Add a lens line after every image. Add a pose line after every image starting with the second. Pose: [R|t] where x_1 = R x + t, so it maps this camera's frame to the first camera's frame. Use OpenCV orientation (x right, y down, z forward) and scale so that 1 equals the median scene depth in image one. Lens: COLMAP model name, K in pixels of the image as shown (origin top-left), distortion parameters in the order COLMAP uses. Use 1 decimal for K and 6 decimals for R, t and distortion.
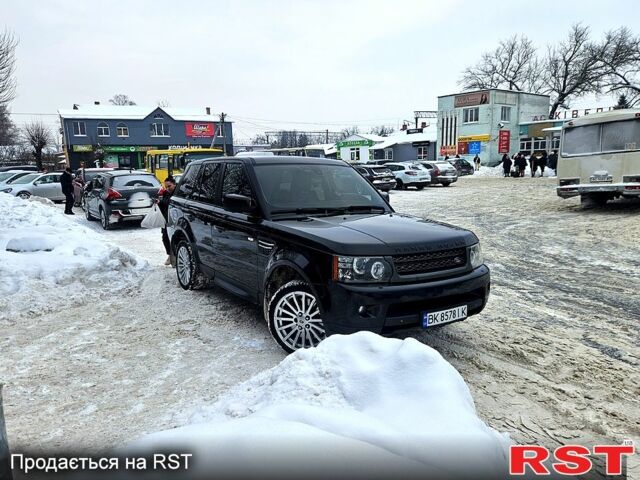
lens RADIAL K [[470.3, 0, 318.6], [0, 470.3, 243.9], [0, 0, 1]] dist [0.064787, -0.006776]
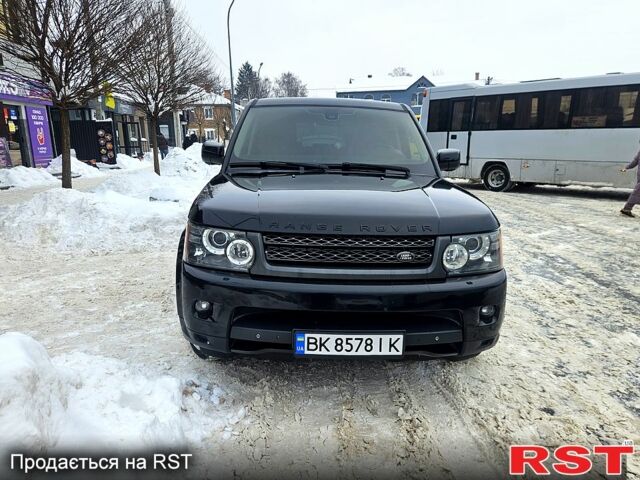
lens RADIAL K [[470.3, 0, 316.9], [0, 470.3, 251.6], [0, 0, 1]] dist [0.064787, -0.006776]
pose [[0.845788, 0.134395, -0.516315, 0.477866], [-0.097630, 0.990399, 0.097867, -0.016514], [0.524511, -0.032366, 0.850788, 0.433662]]
